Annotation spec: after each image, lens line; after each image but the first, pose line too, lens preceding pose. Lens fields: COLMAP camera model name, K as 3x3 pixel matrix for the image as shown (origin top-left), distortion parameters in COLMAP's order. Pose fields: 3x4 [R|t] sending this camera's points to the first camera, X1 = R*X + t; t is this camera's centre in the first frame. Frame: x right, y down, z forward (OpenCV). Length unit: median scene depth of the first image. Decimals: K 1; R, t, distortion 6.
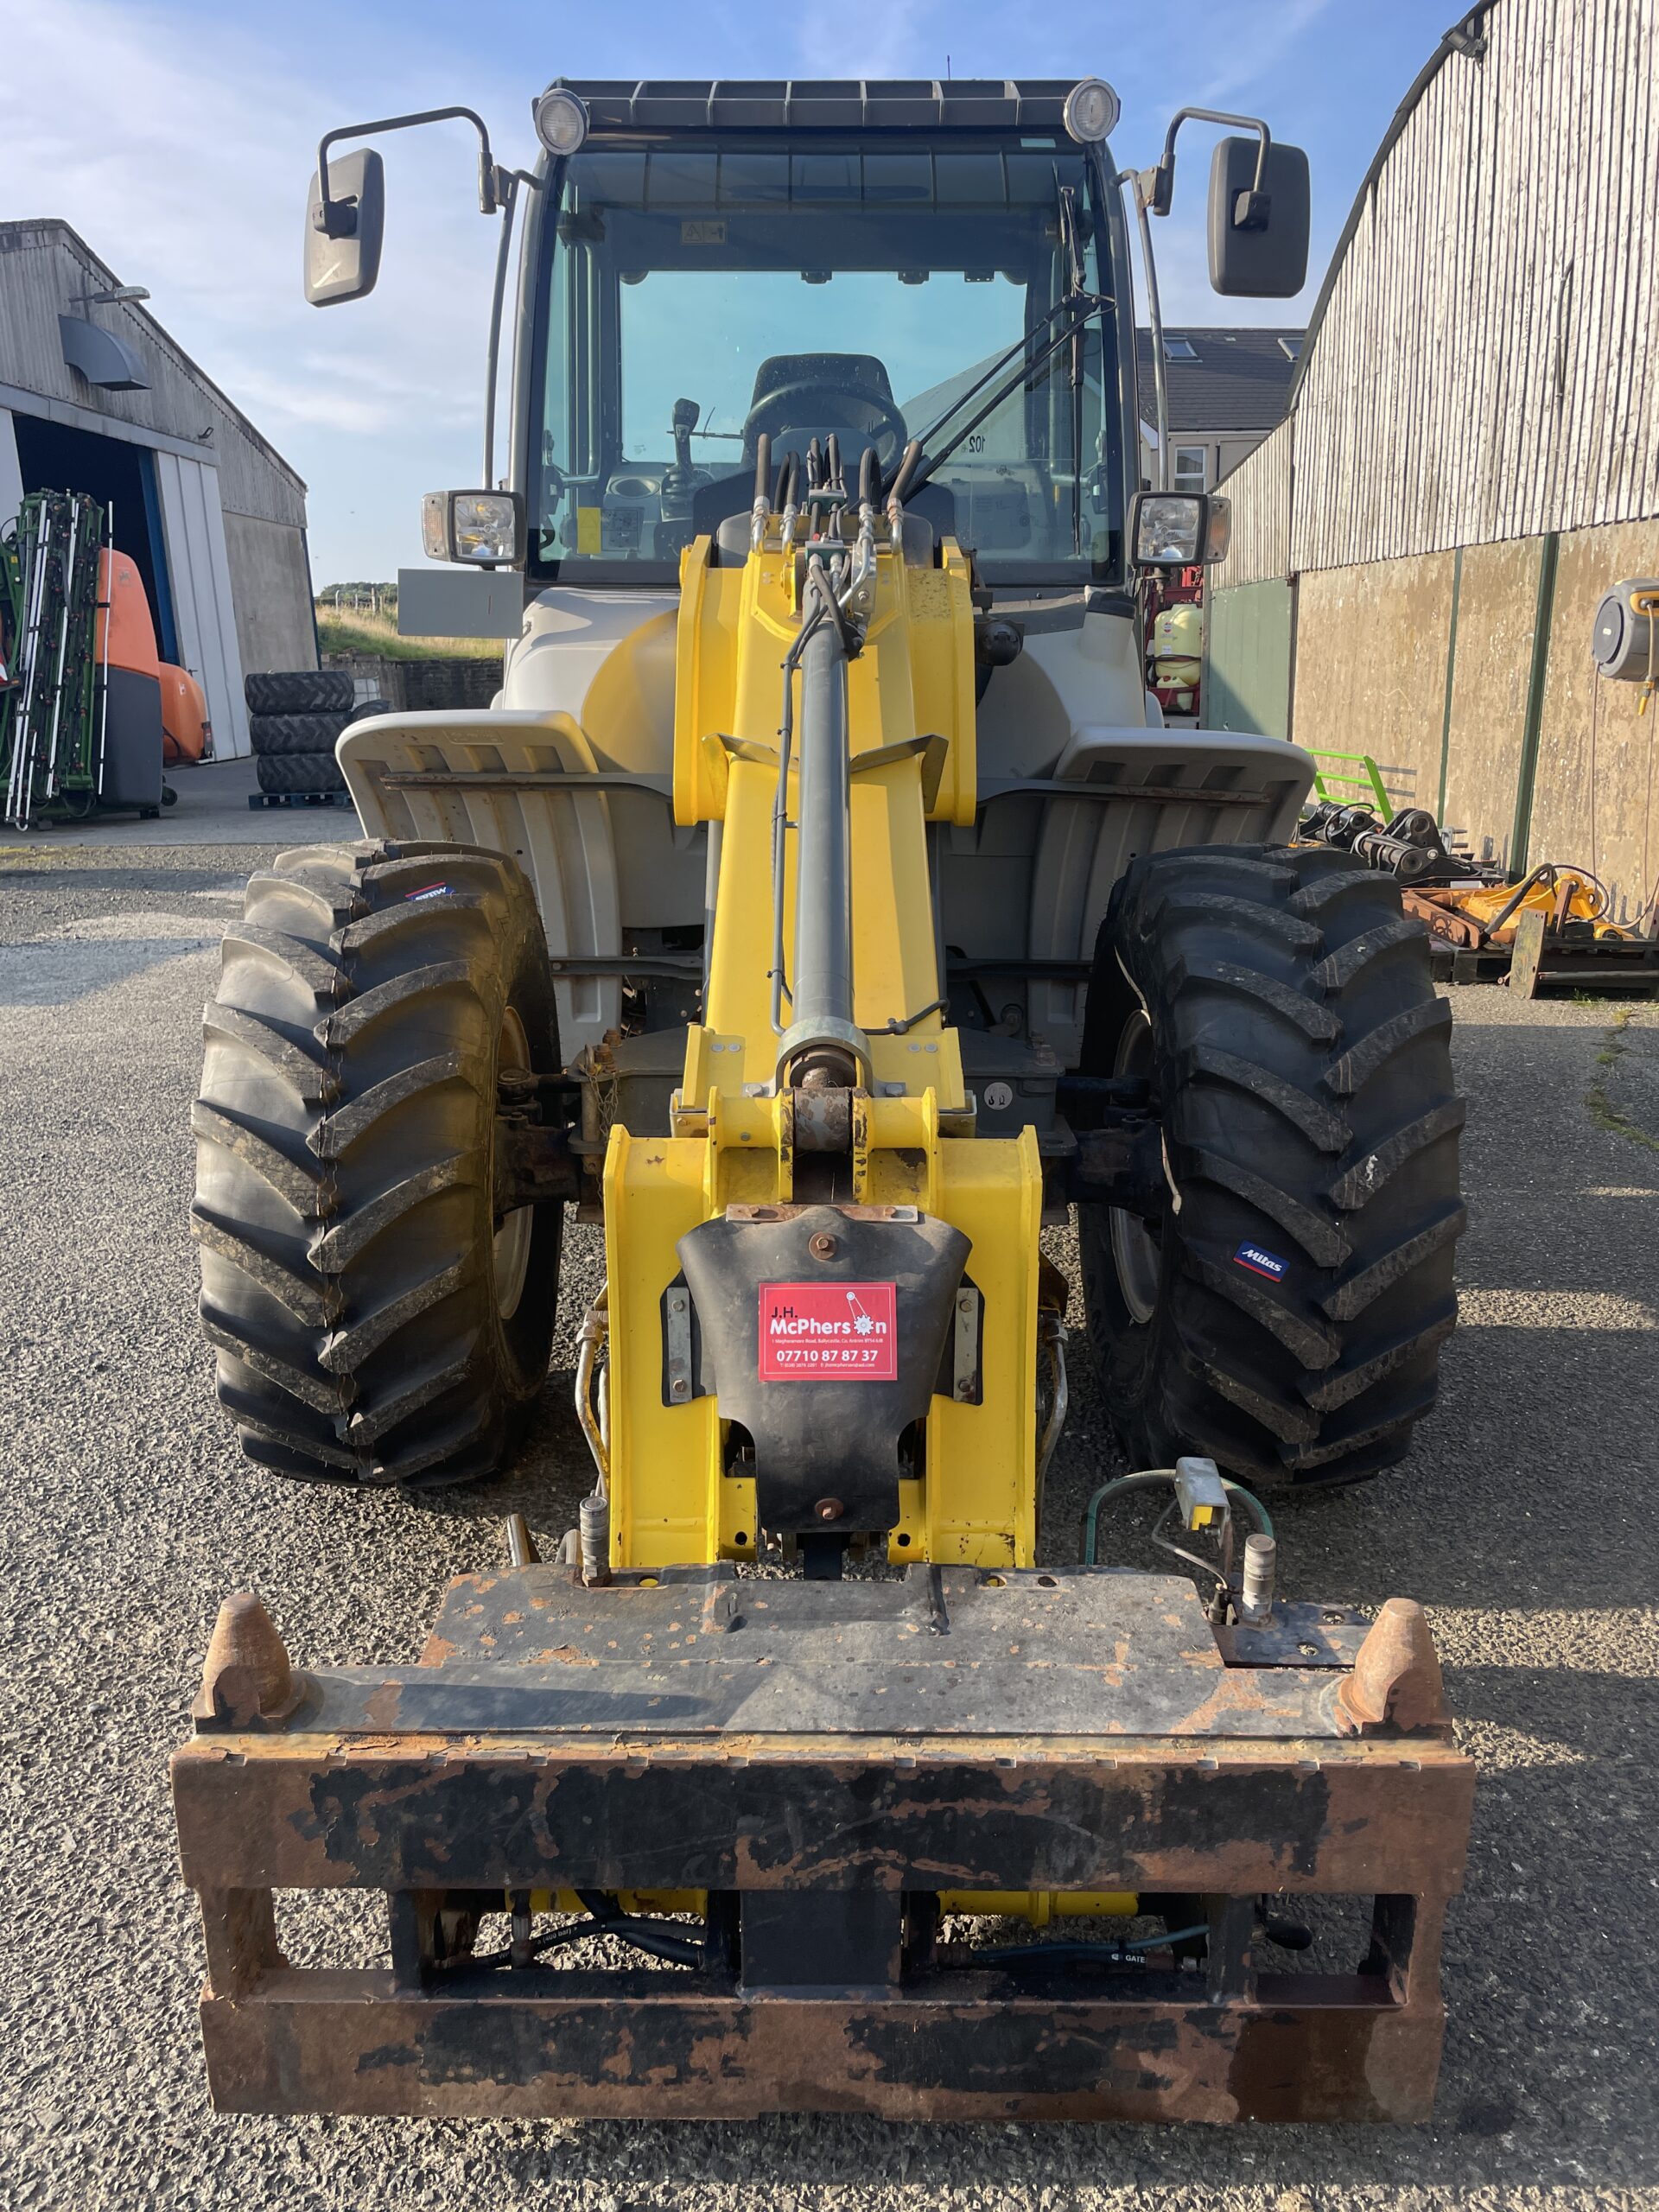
lens RADIAL K [[1668.7, 0, 829.5], [0, 1668.7, 1106.0], [0, 0, 1]] dist [0.079476, -0.103410]
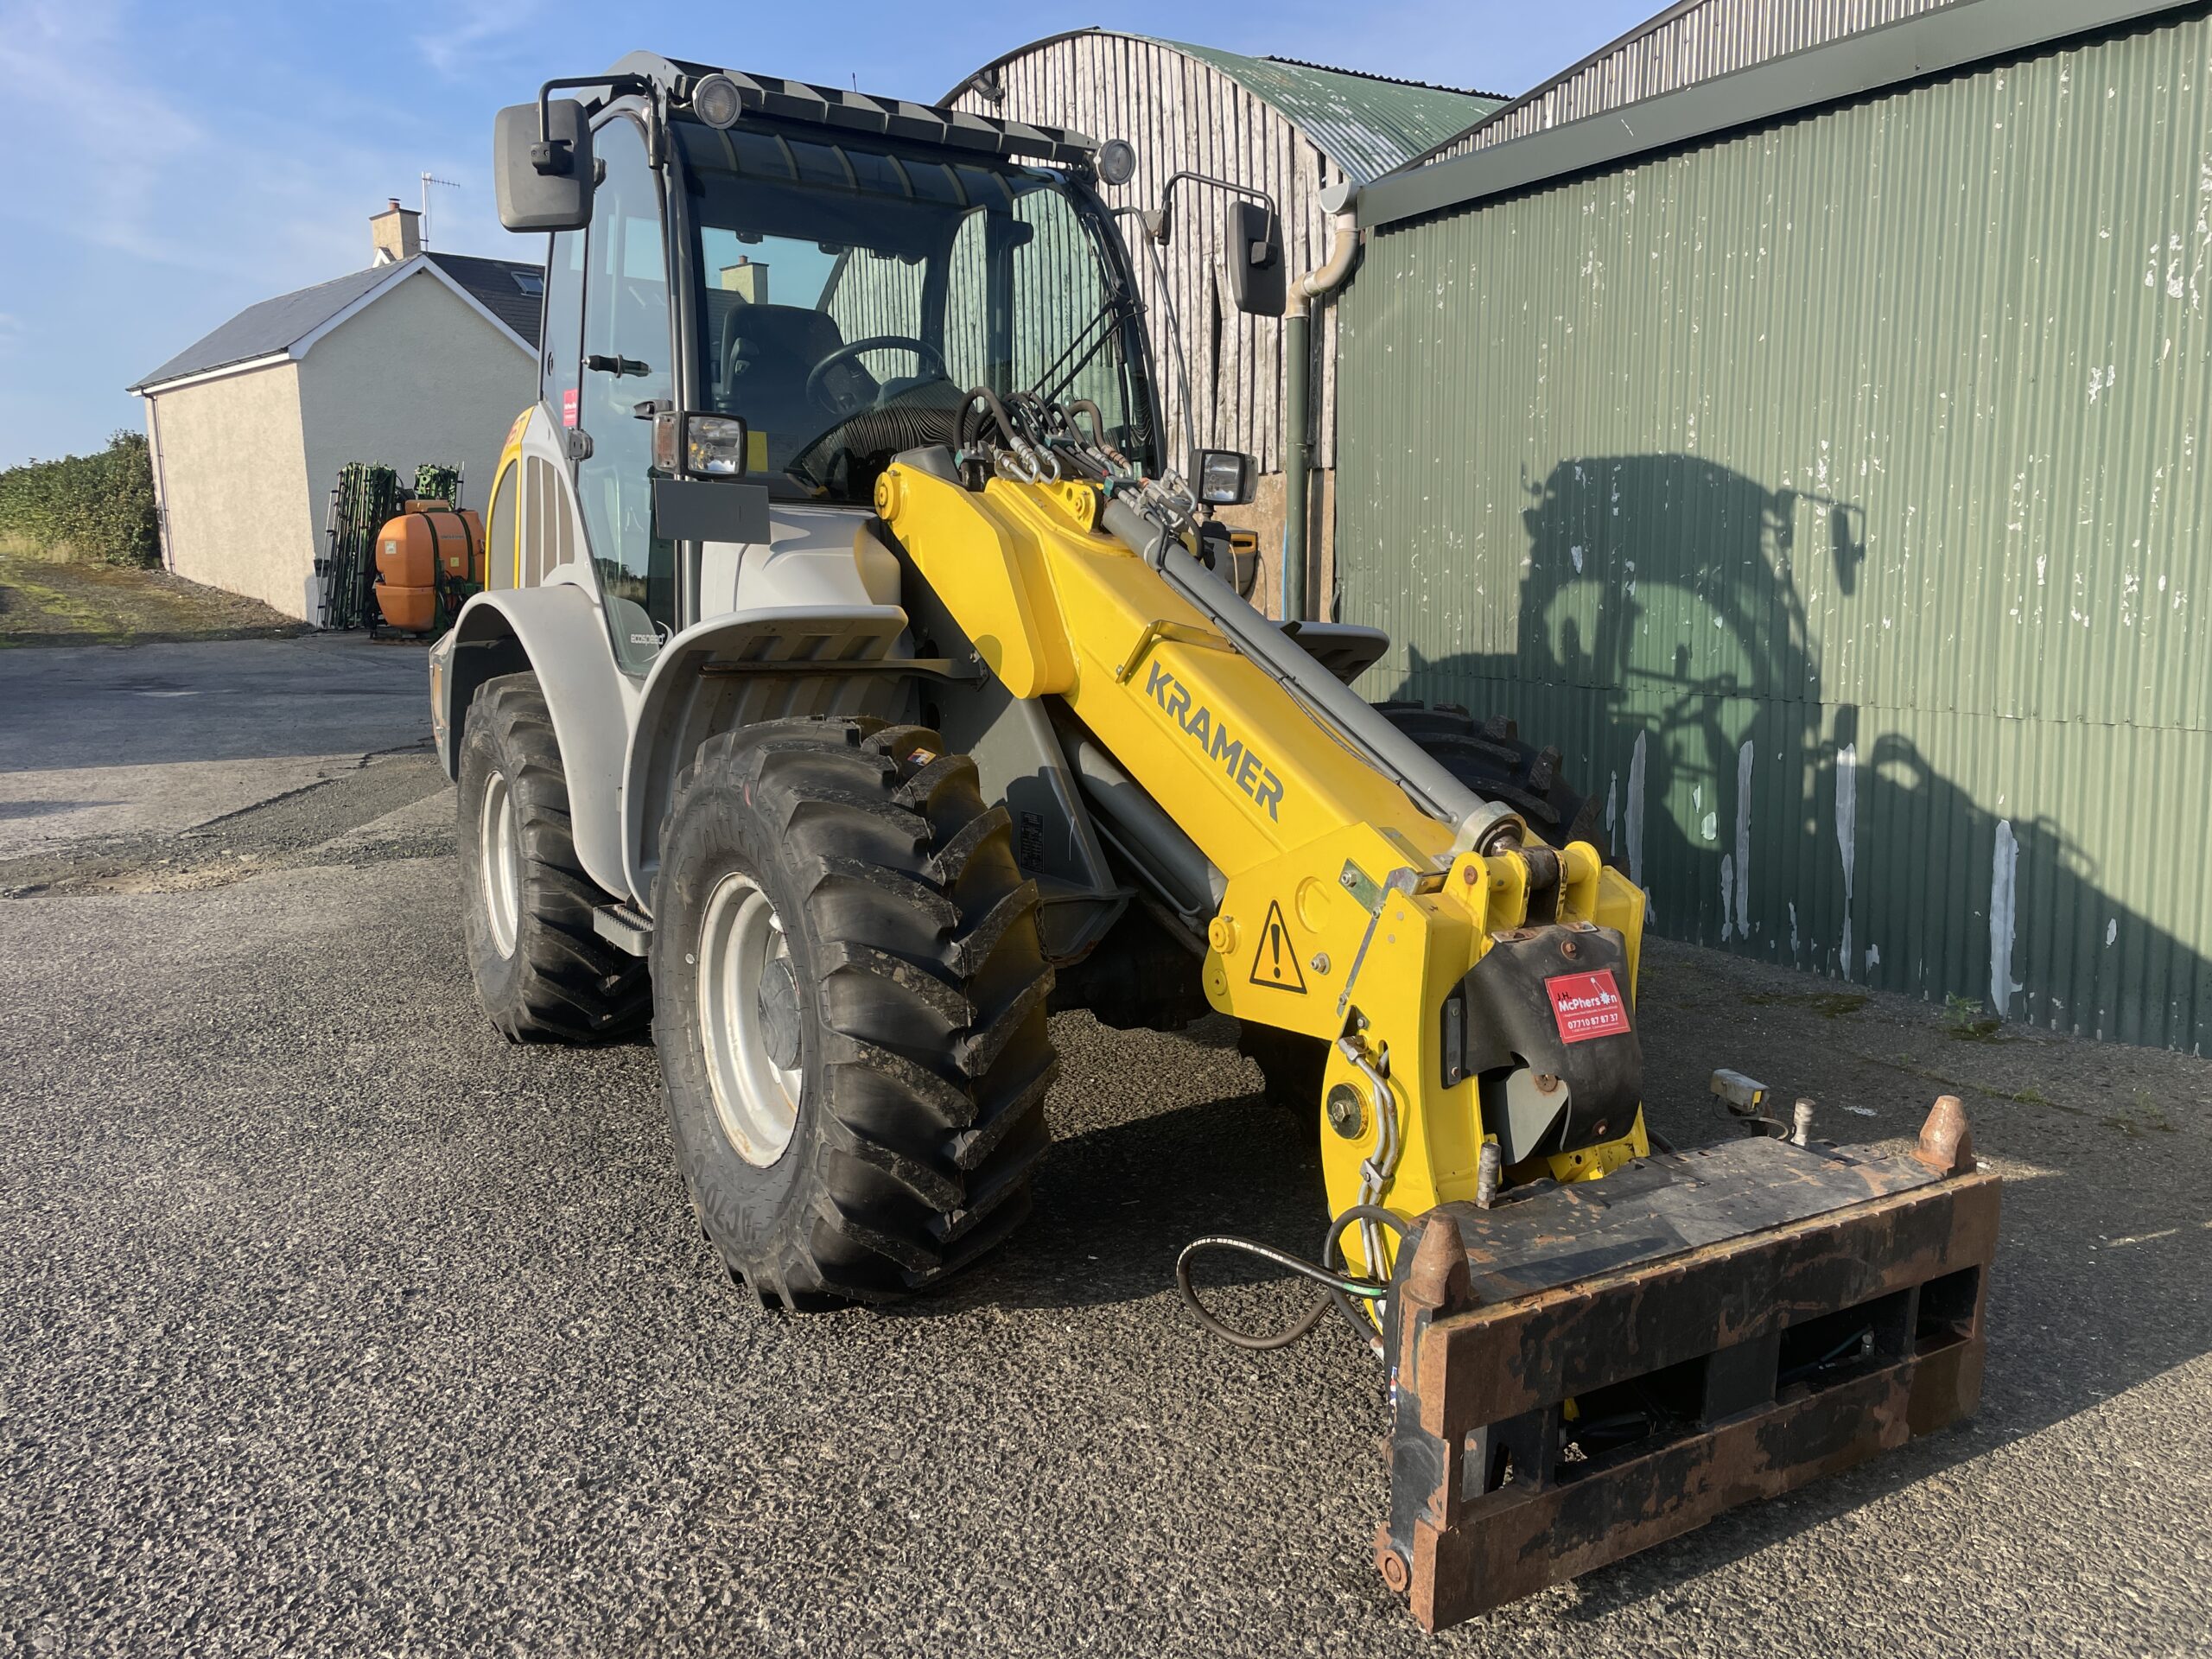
lens RADIAL K [[1668.7, 0, 1113.3], [0, 1668.7, 828.3], [0, 0, 1]] dist [0.079476, -0.103410]
pose [[0.848973, -0.063764, 0.524575, -0.243666], [0.123665, 0.989101, -0.079911, 0.010250], [-0.513763, 0.132714, 0.847605, -0.013448]]
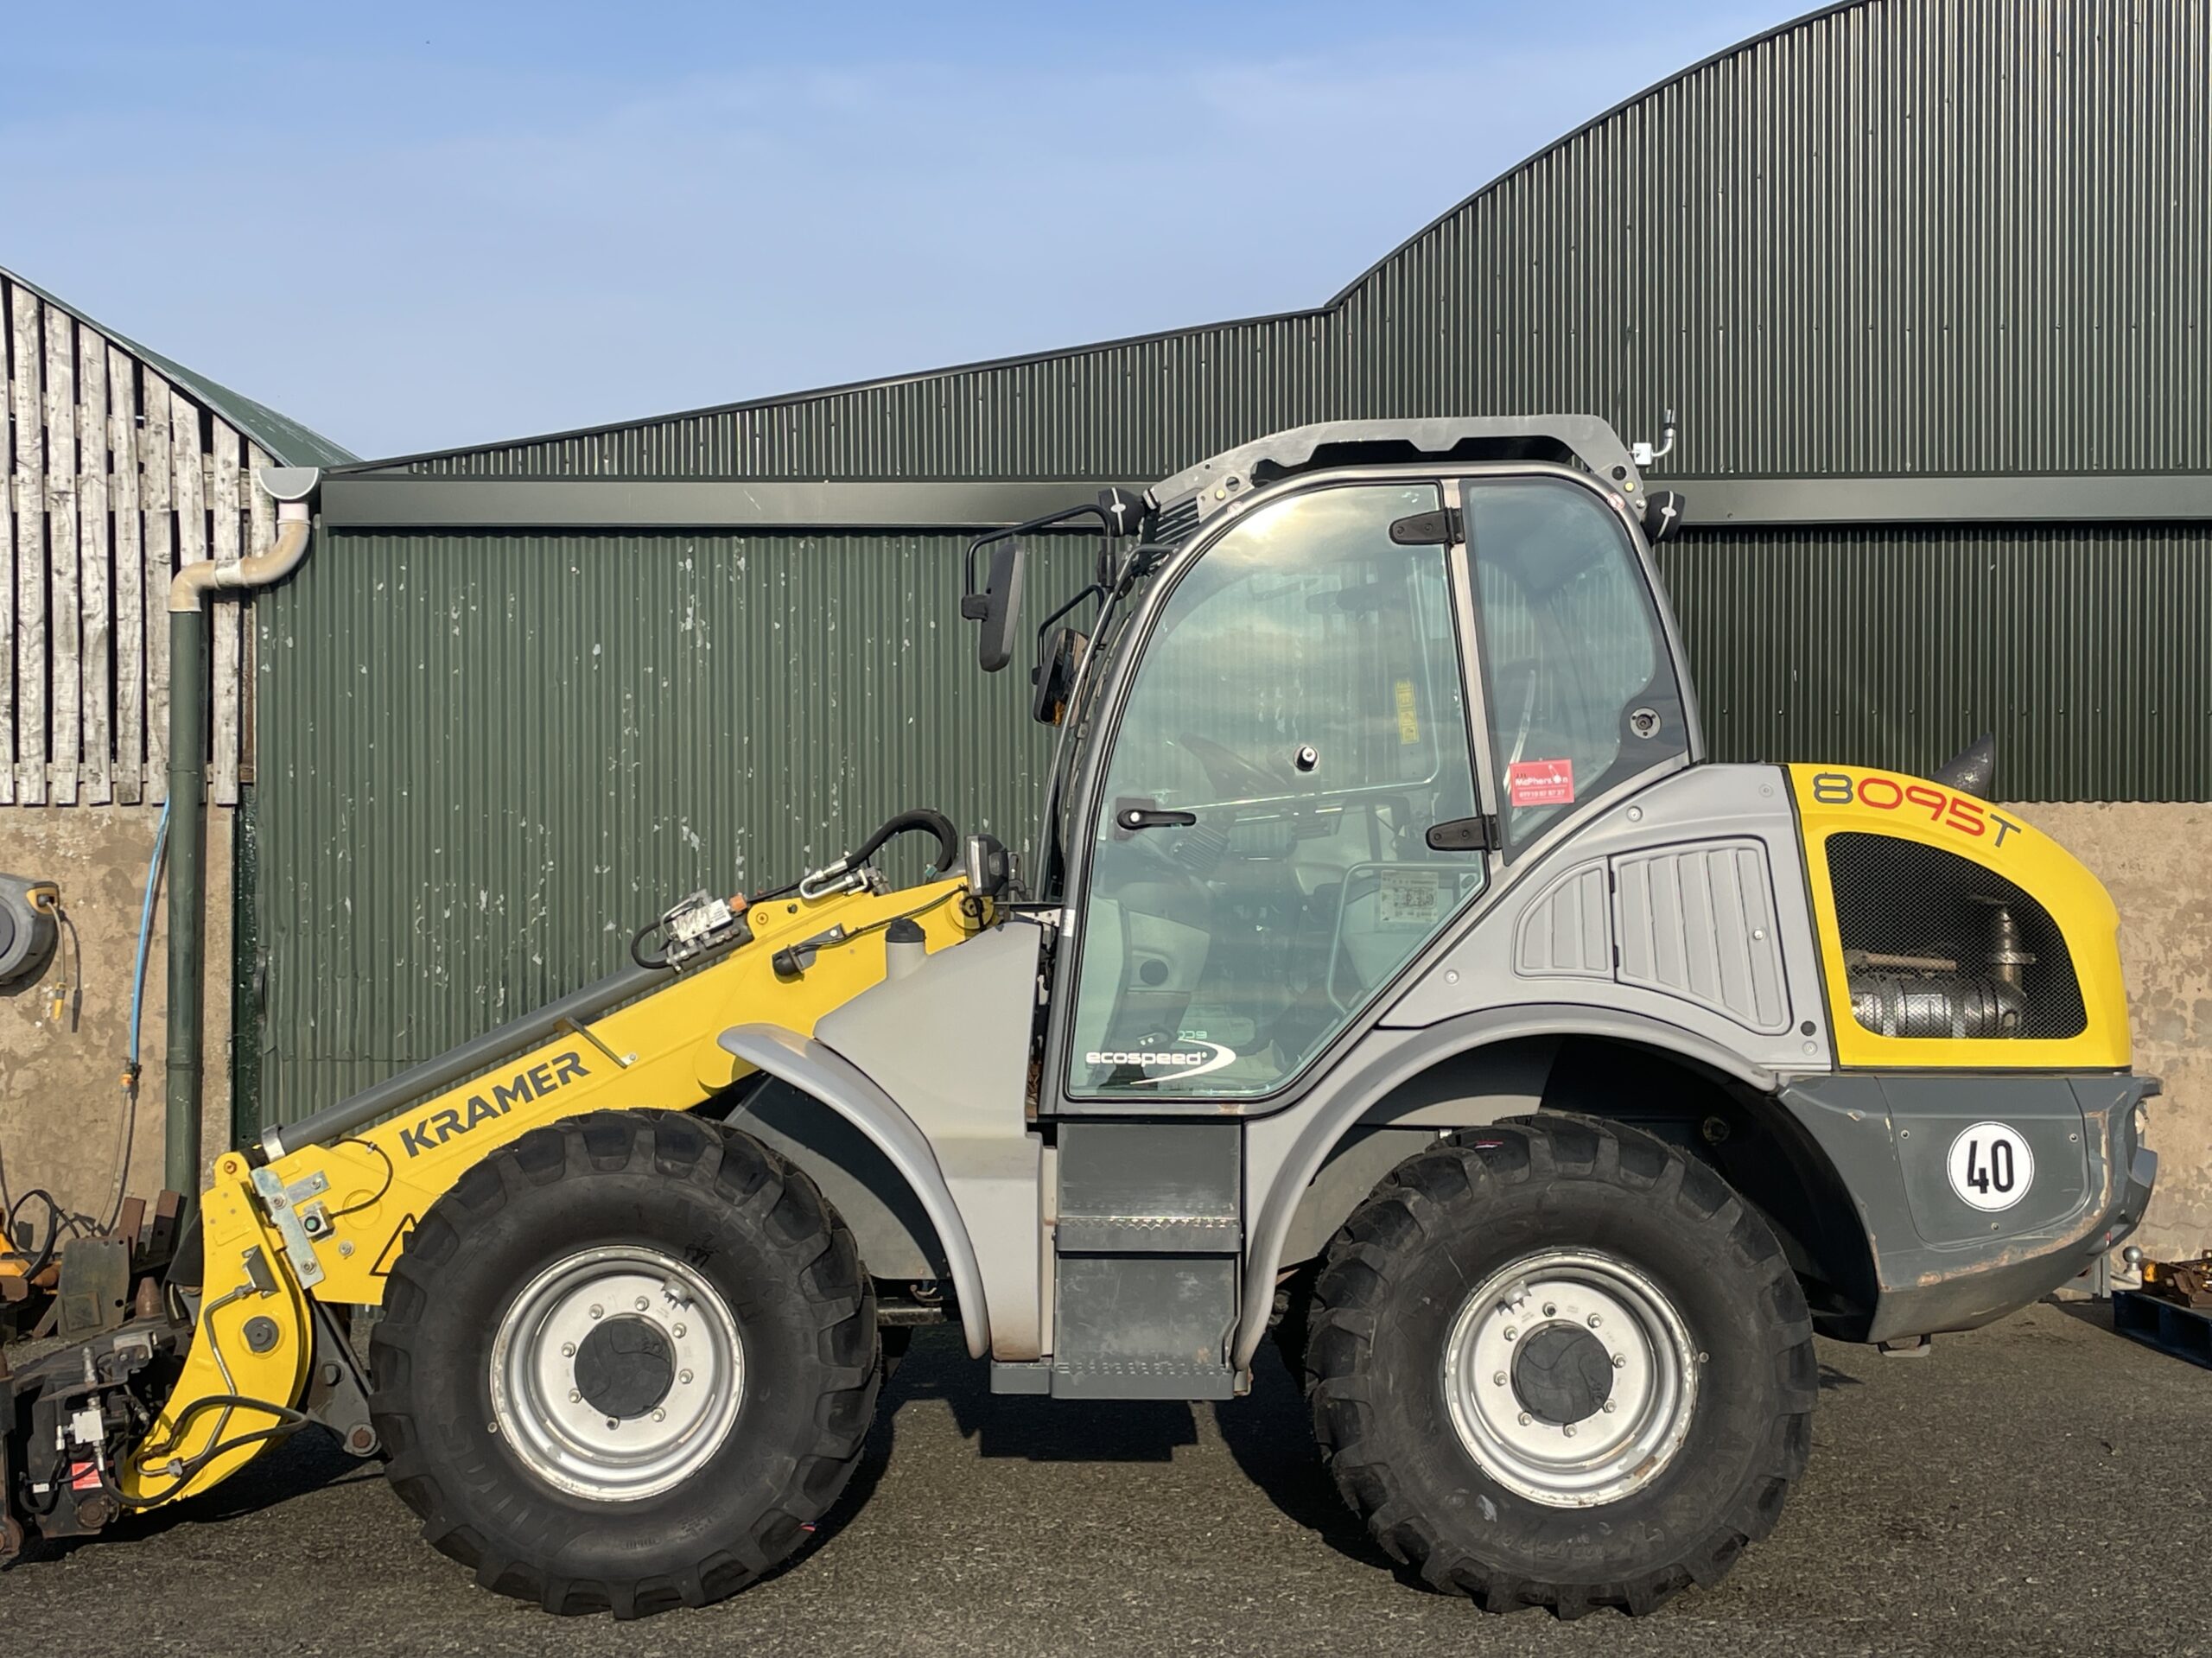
lens RADIAL K [[2720.0, 0, 1106.0], [0, 2720.0, 829.0], [0, 0, 1]] dist [0.096964, -0.225624]
pose [[-0.045690, 0.026863, 0.998594, -0.909831], [0.263317, 0.964609, -0.013901, -0.144049], [-0.963627, 0.262312, -0.051147, 0.455336]]
